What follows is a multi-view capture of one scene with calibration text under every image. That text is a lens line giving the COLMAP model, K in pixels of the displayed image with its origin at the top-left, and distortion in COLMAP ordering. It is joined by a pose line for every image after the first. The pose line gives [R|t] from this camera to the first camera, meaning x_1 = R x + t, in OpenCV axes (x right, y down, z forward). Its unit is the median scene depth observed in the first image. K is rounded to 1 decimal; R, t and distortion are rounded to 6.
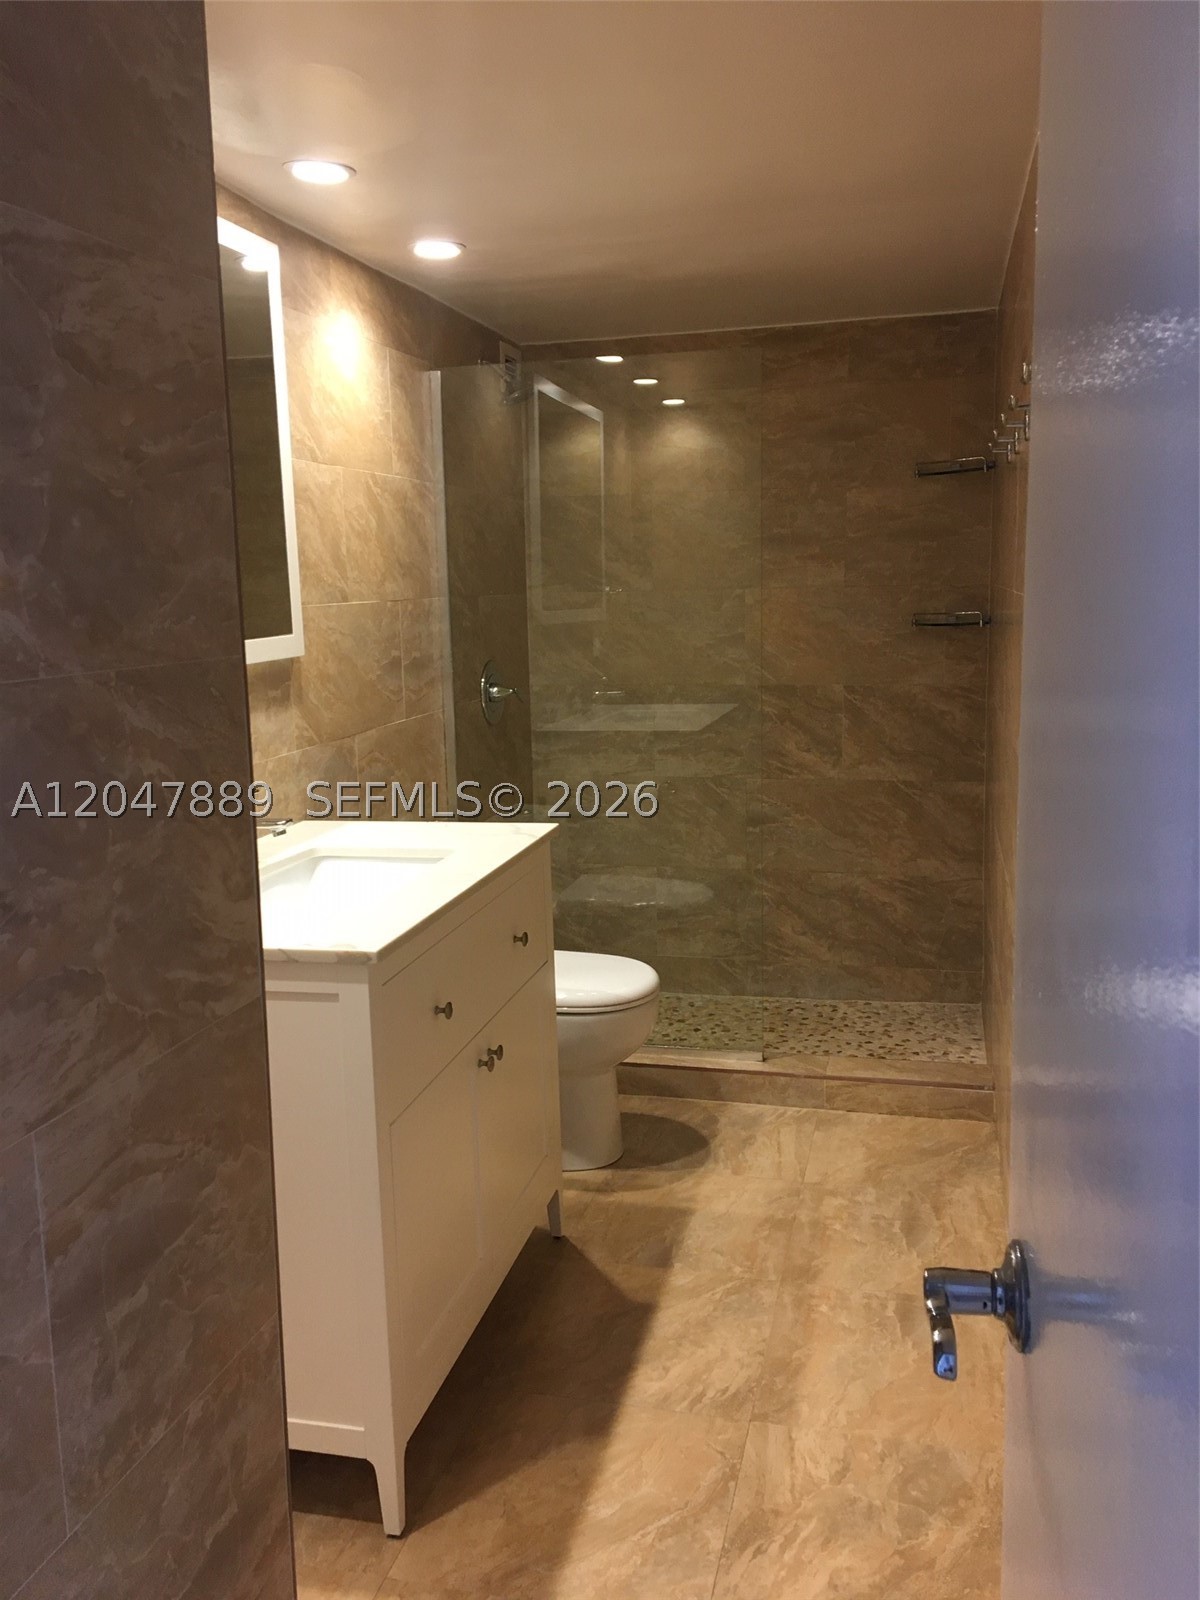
lens RADIAL K [[1342.6, 0, 603.4], [0, 1342.6, 800.6], [0, 0, 1]] dist [0.071415, -0.093021]
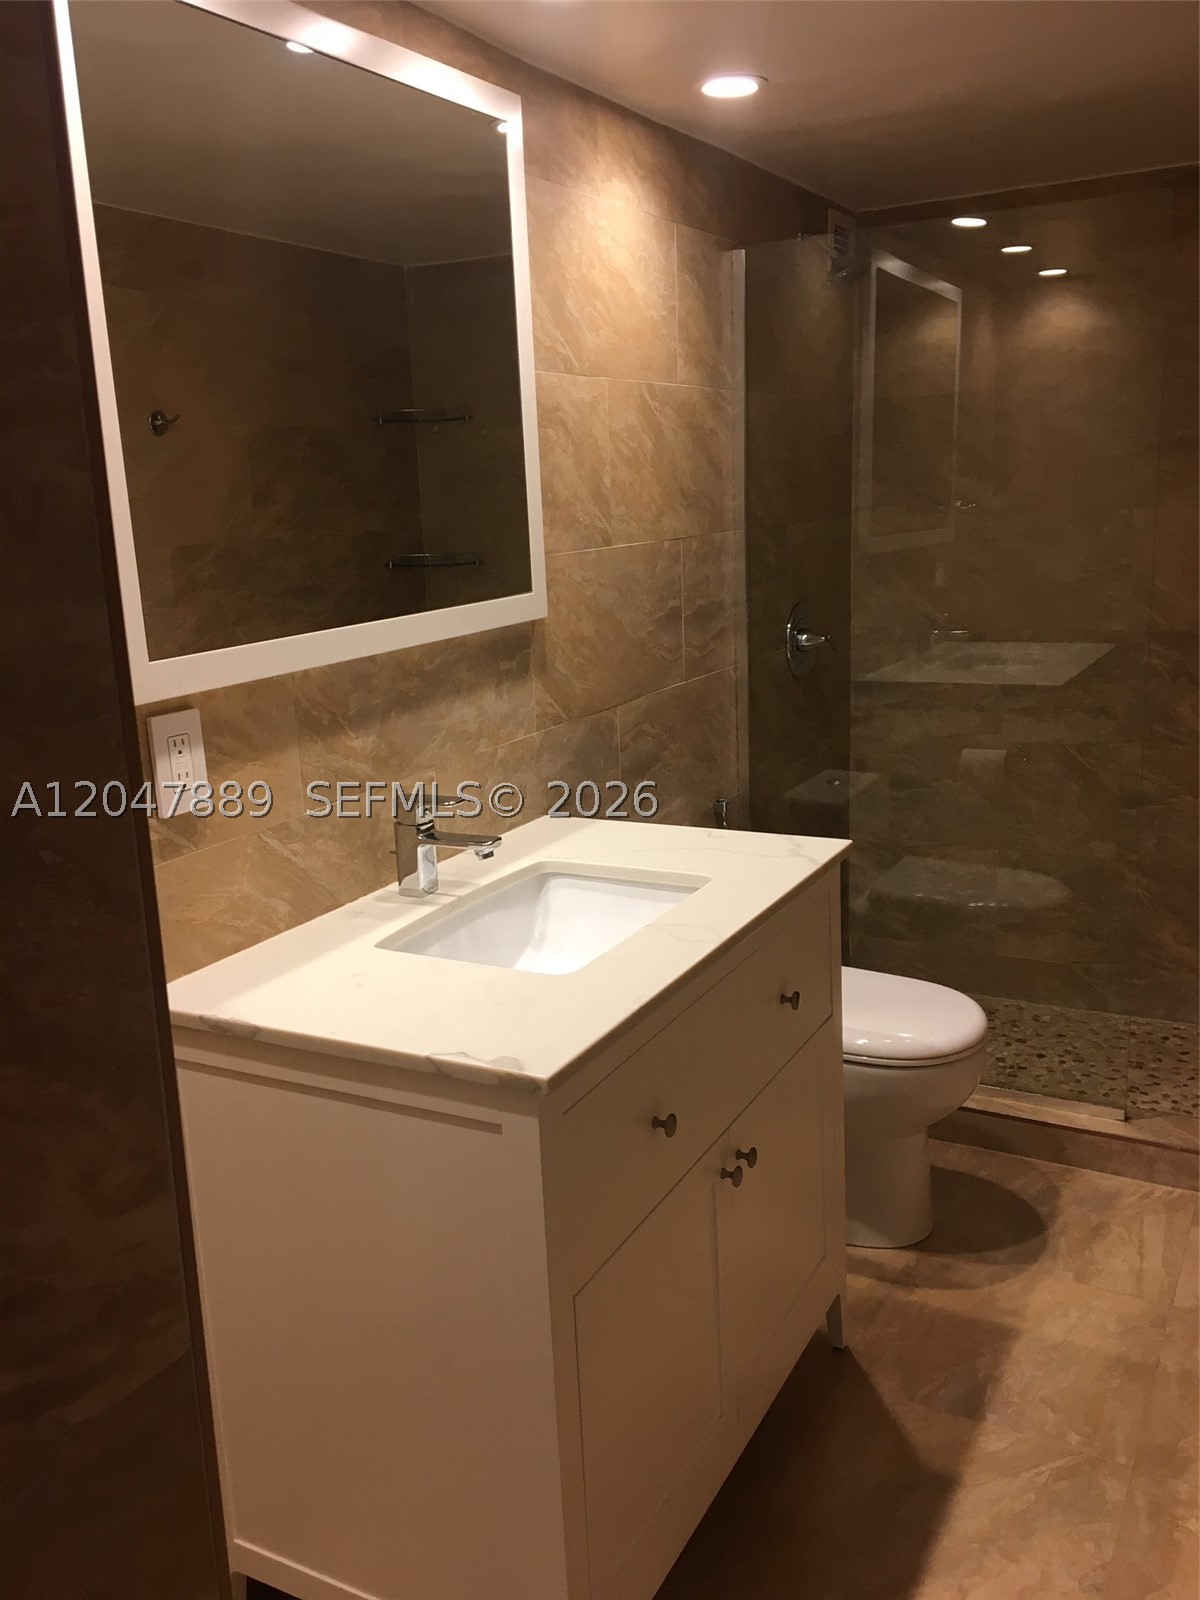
lens RADIAL K [[1342.6, 0, 596.5], [0, 1342.6, 794.9], [0, 0, 1]] dist [0.071415, -0.093021]
pose [[0.964774, 0.042674, -0.259597, 0.020694], [-0.024697, 0.997090, 0.072121, -0.052369], [0.261919, -0.063169, 0.963020, 0.189369]]
